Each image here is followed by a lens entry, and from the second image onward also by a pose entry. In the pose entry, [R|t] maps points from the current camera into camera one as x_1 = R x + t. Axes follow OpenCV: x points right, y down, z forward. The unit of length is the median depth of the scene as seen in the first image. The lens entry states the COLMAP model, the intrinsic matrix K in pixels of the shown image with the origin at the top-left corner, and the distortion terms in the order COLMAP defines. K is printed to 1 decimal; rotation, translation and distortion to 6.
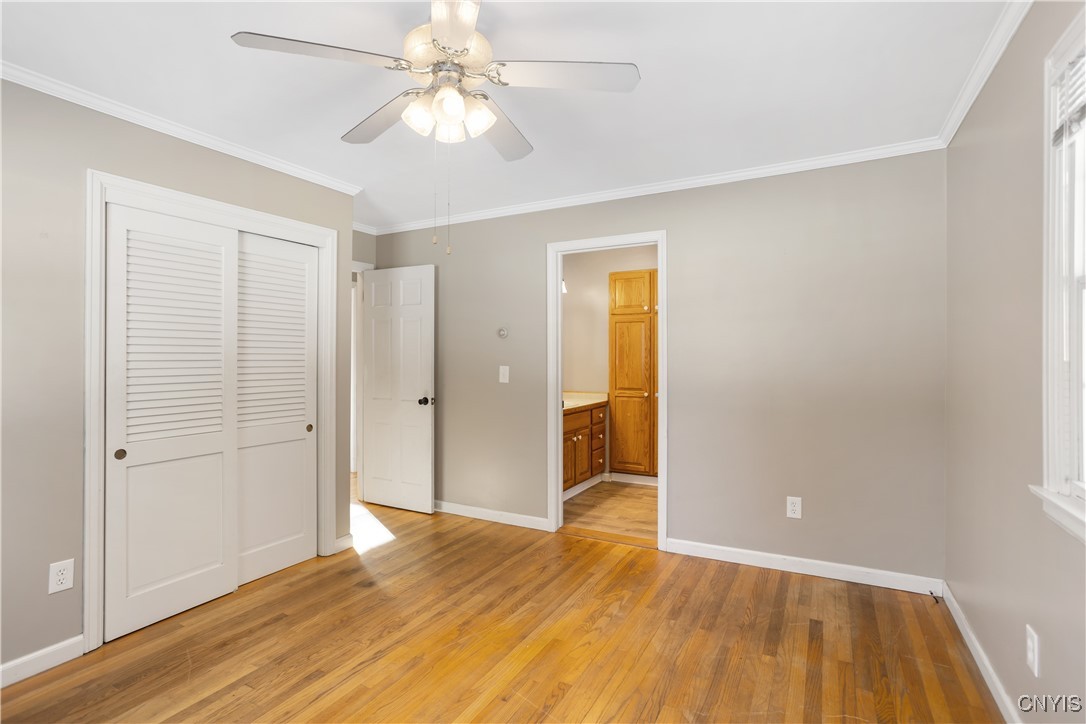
lens RADIAL K [[522.0, 0, 542.9], [0, 522.0, 363.1], [0, 0, 1]] dist [-0.006696, -0.000077]
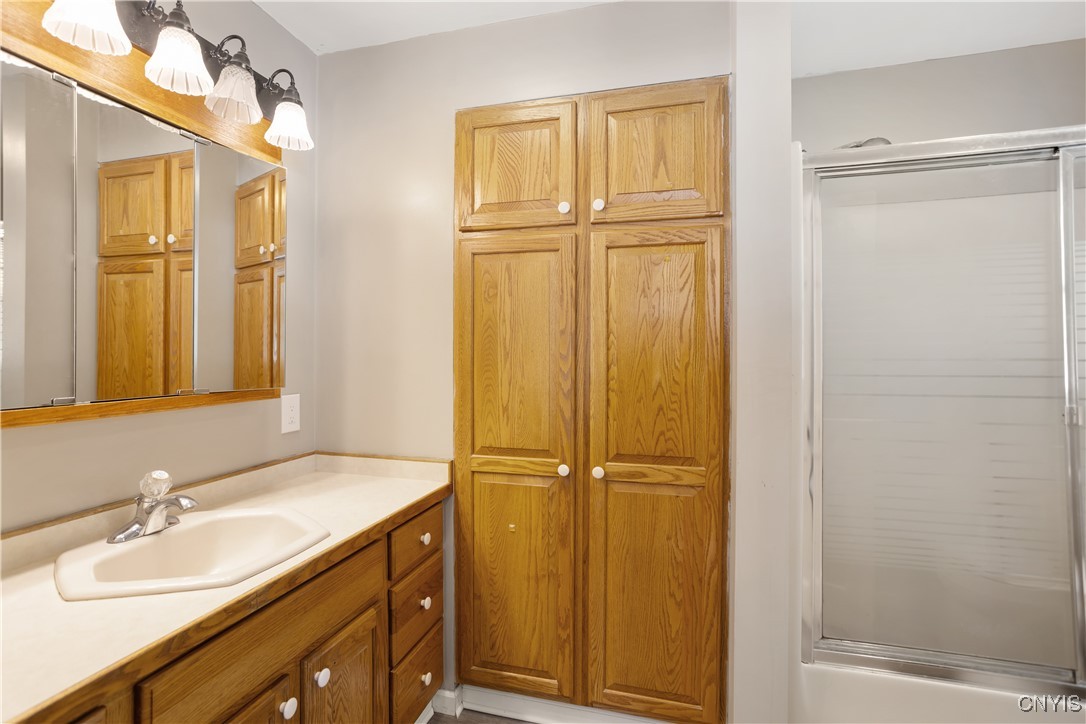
lens RADIAL K [[522.0, 0, 543.8], [0, 522.0, 357.1], [0, 0, 1]] dist [-0.006696, -0.000077]
pose [[0.970726, 0.001391, 0.240185, 0.104299], [-0.000174, 0.999987, -0.005090, -0.009454], [-0.240189, 0.004900, 0.970714, 0.671299]]
